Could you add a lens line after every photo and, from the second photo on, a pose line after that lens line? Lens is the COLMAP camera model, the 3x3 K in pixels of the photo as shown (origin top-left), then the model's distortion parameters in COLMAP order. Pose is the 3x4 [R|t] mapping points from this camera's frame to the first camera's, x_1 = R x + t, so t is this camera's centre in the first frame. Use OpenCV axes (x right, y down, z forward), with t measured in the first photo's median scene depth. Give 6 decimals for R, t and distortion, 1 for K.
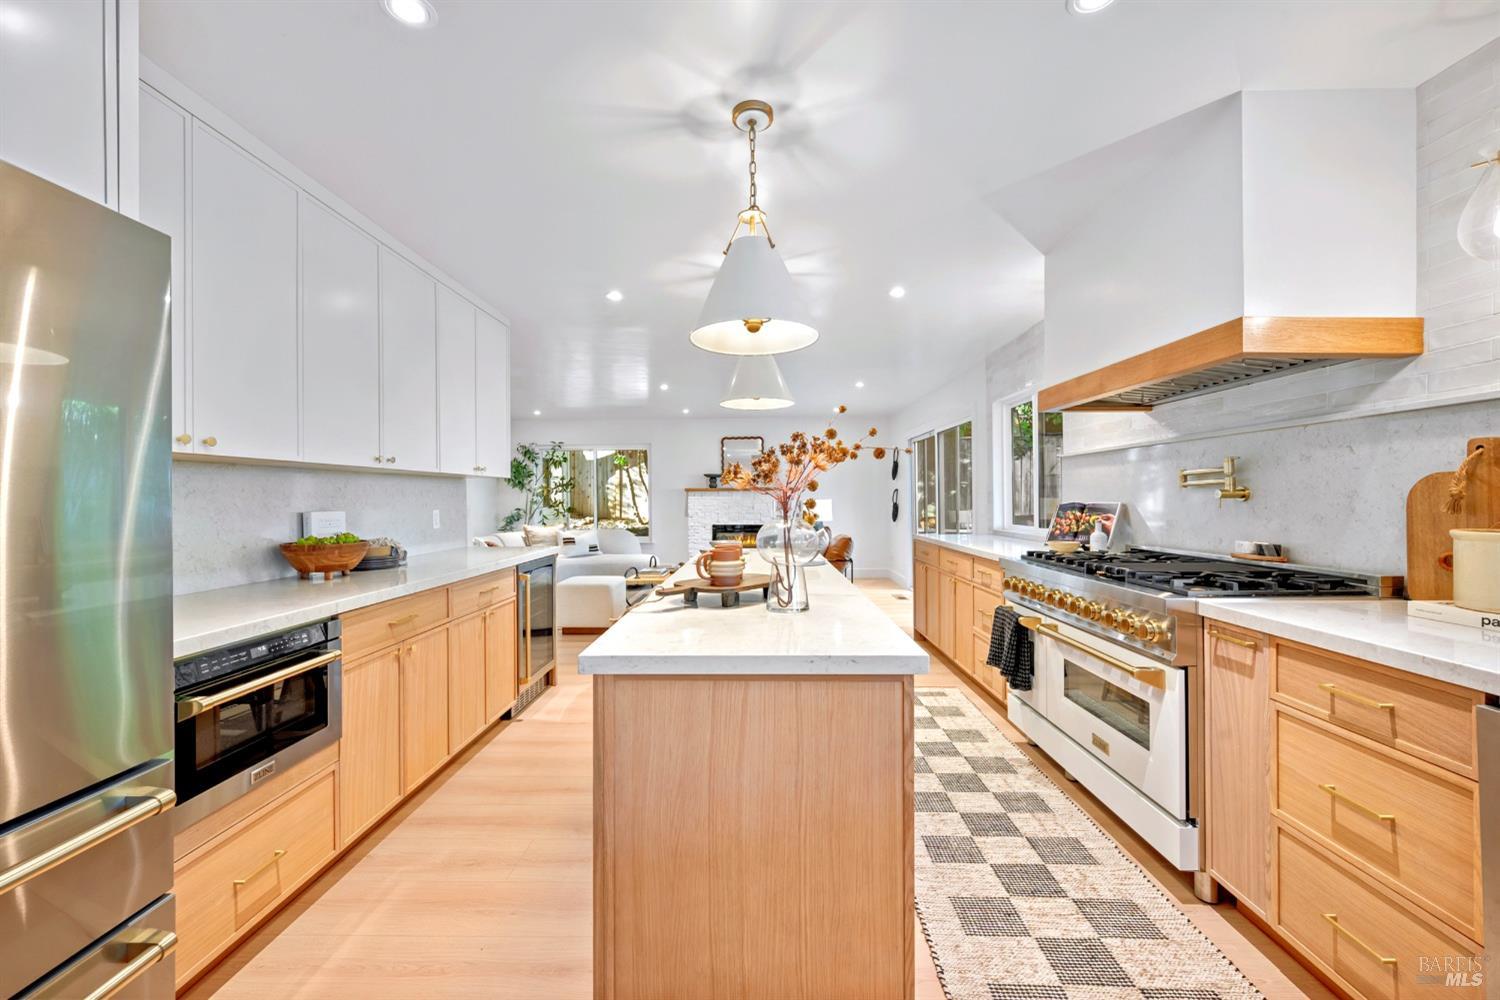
lens RADIAL K [[592.0, 0, 747.8], [0, 592.0, 495.3], [0, 0, 1]] dist [-0.002160, -0.000491]
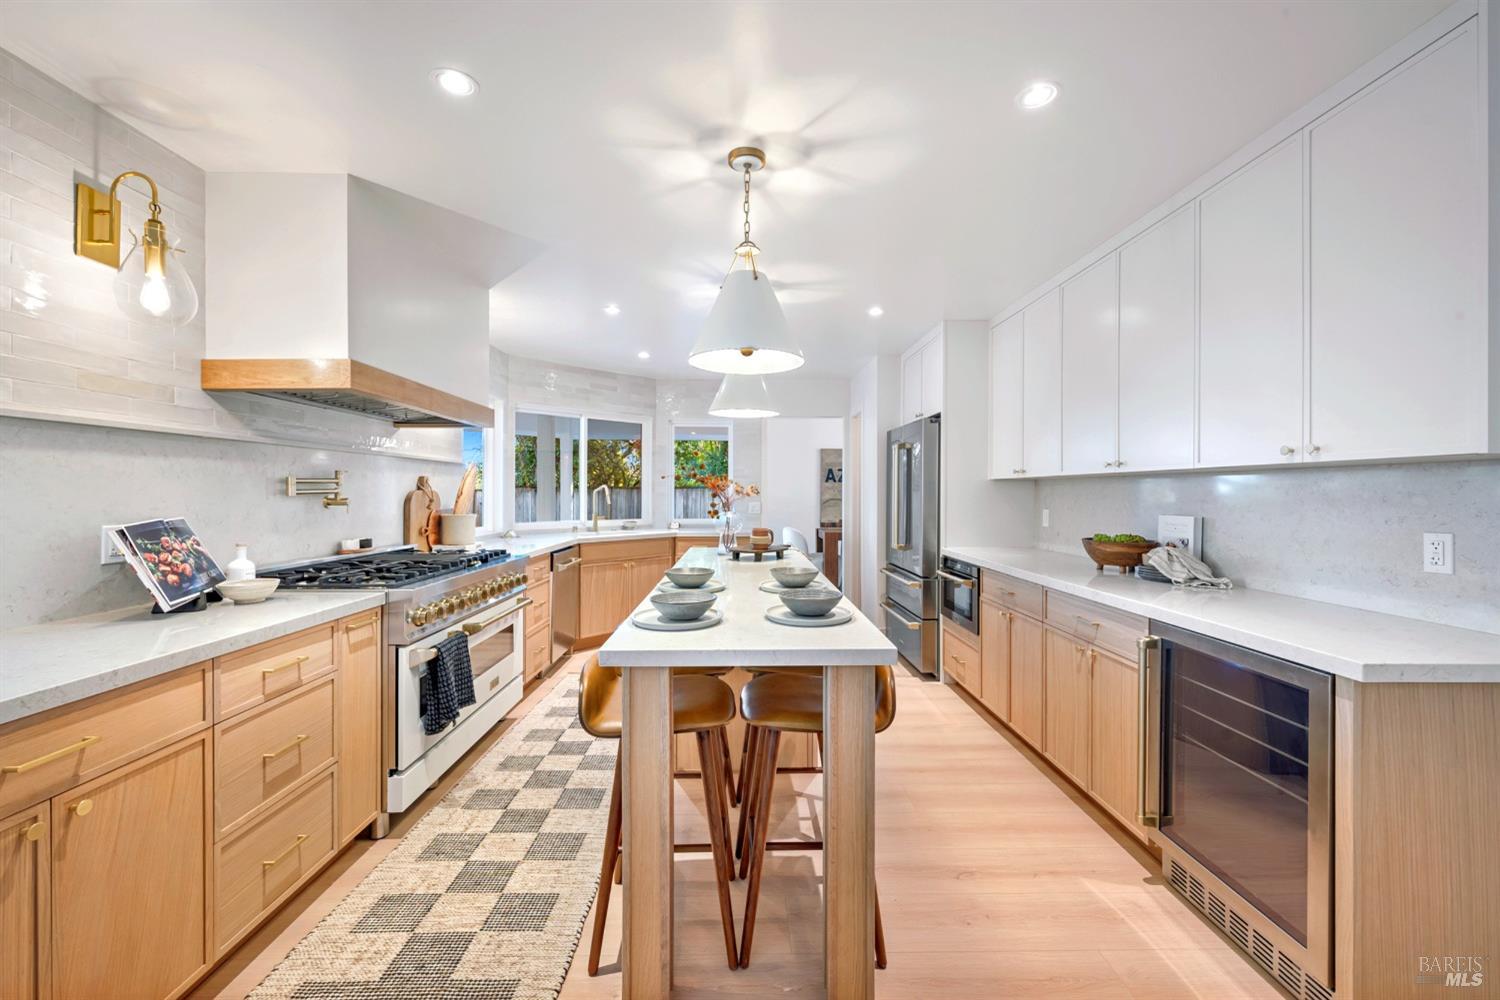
lens RADIAL K [[592.0, 0, 745.1], [0, 592.0, 496.0], [0, 0, 1]] dist [-0.002160, -0.000491]
pose [[-0.999614, 0.004772, -0.027376, 0.047440], [0.004684, 0.999984, 0.003279, -0.014147], [0.027391, 0.003149, -0.999620, 2.226238]]
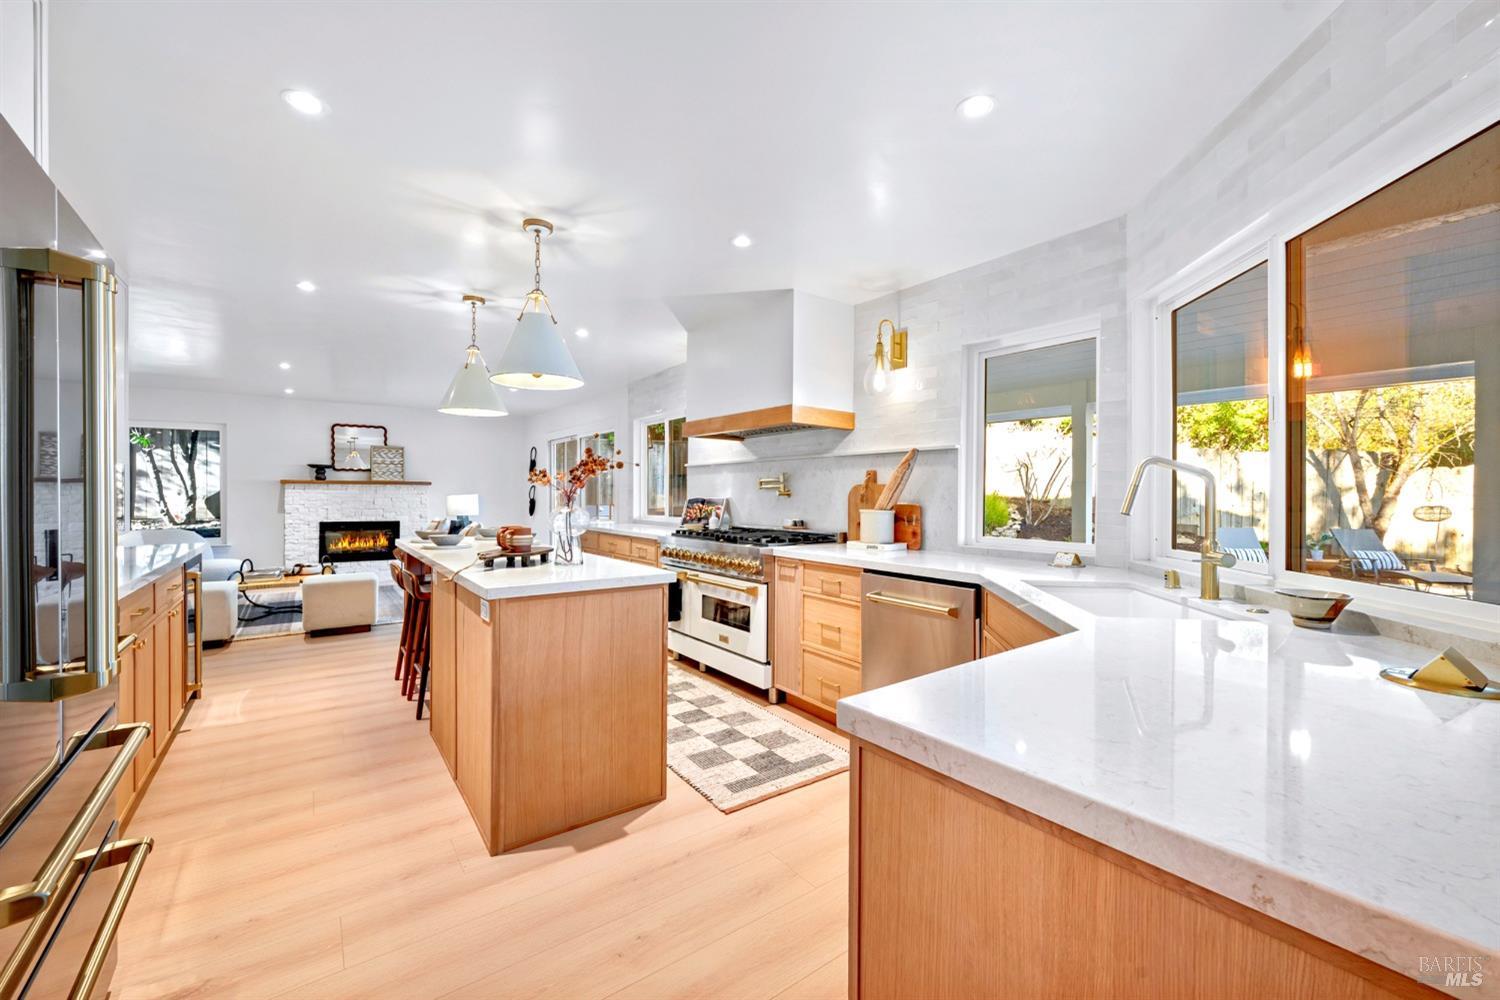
lens RADIAL K [[592.0, 0, 754.6], [0, 592.0, 499.0], [0, 0, 1]] dist [-0.002160, -0.000491]
pose [[0.787231, 0.005922, 0.616630, -0.363880], [-0.013071, 0.999889, 0.007083, 0.003495], [-0.616520, -0.013636, 0.787221, -0.368756]]
